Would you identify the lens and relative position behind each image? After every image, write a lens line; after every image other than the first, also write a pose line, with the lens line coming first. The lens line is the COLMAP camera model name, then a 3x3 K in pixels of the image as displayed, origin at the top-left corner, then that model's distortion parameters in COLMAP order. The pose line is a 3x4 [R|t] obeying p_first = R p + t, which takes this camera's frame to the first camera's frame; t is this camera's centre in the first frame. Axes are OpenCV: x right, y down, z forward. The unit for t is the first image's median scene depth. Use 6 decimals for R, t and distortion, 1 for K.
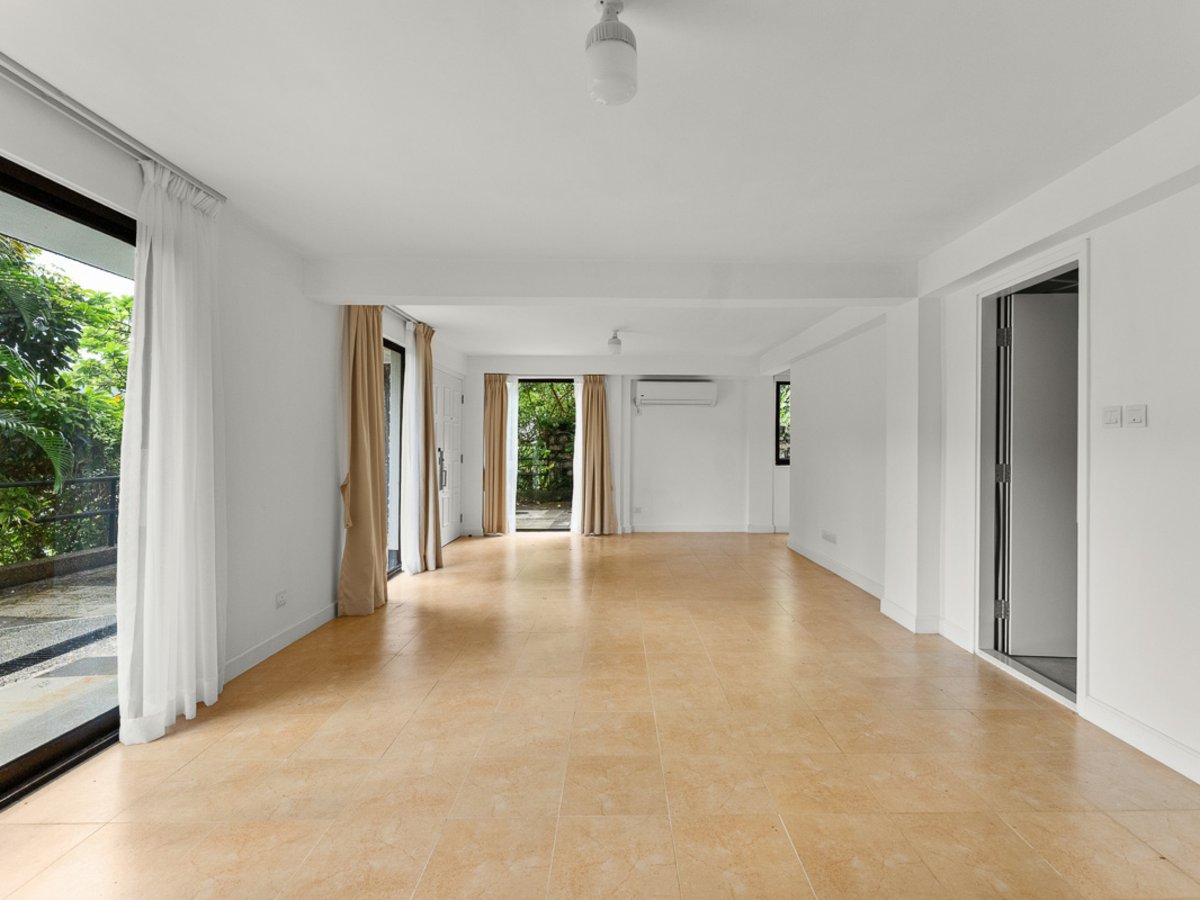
lens RADIAL K [[543.5, 0, 600.6], [0, 543.5, 455.8], [0, 0, 1]] dist [0.000989, -0.000004]
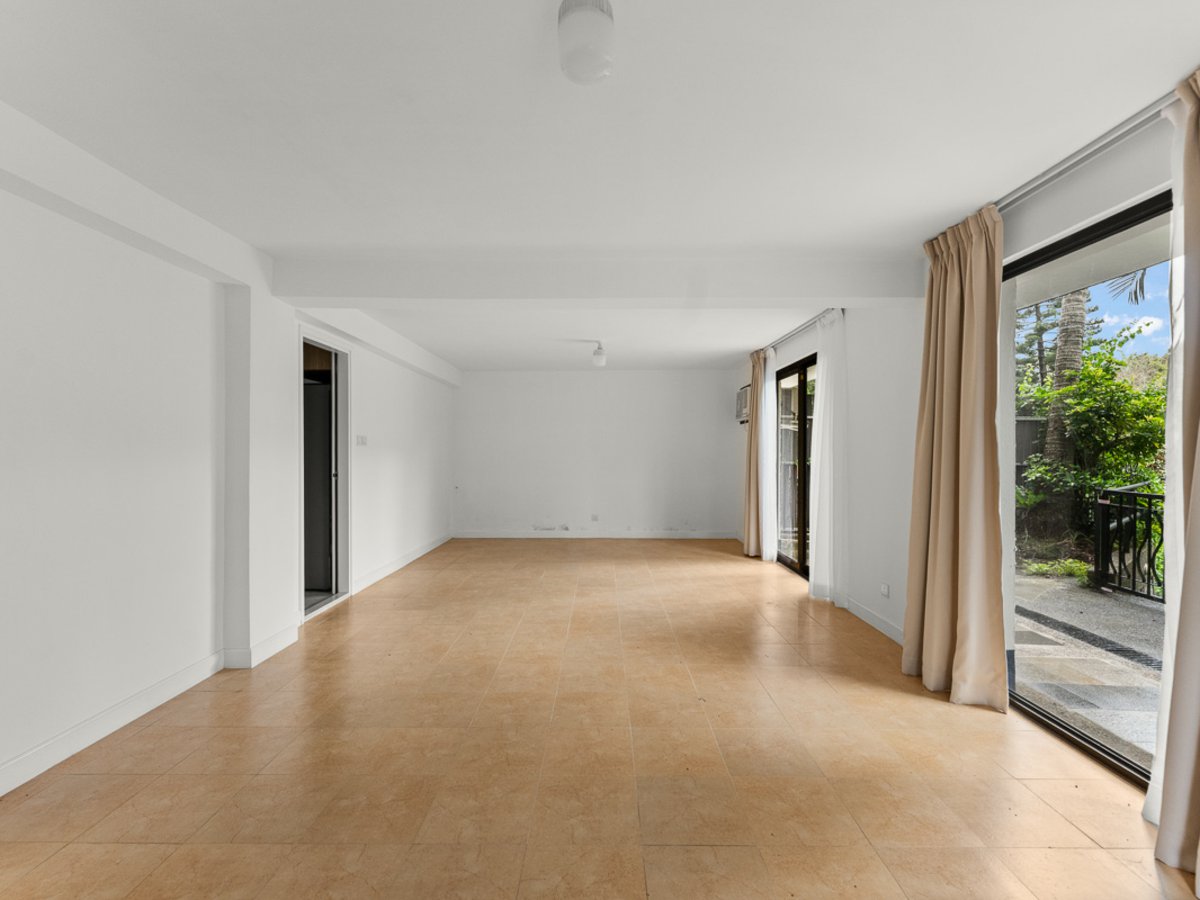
lens RADIAL K [[543.5, 0, 600.6], [0, 543.5, 455.8], [0, 0, 1]] dist [0.000989, -0.000004]
pose [[-0.999733, -0.004862, -0.022598, 0.042506], [-0.005329, 0.999772, 0.020677, -0.044053], [0.022493, 0.020792, -0.999531, 2.263288]]
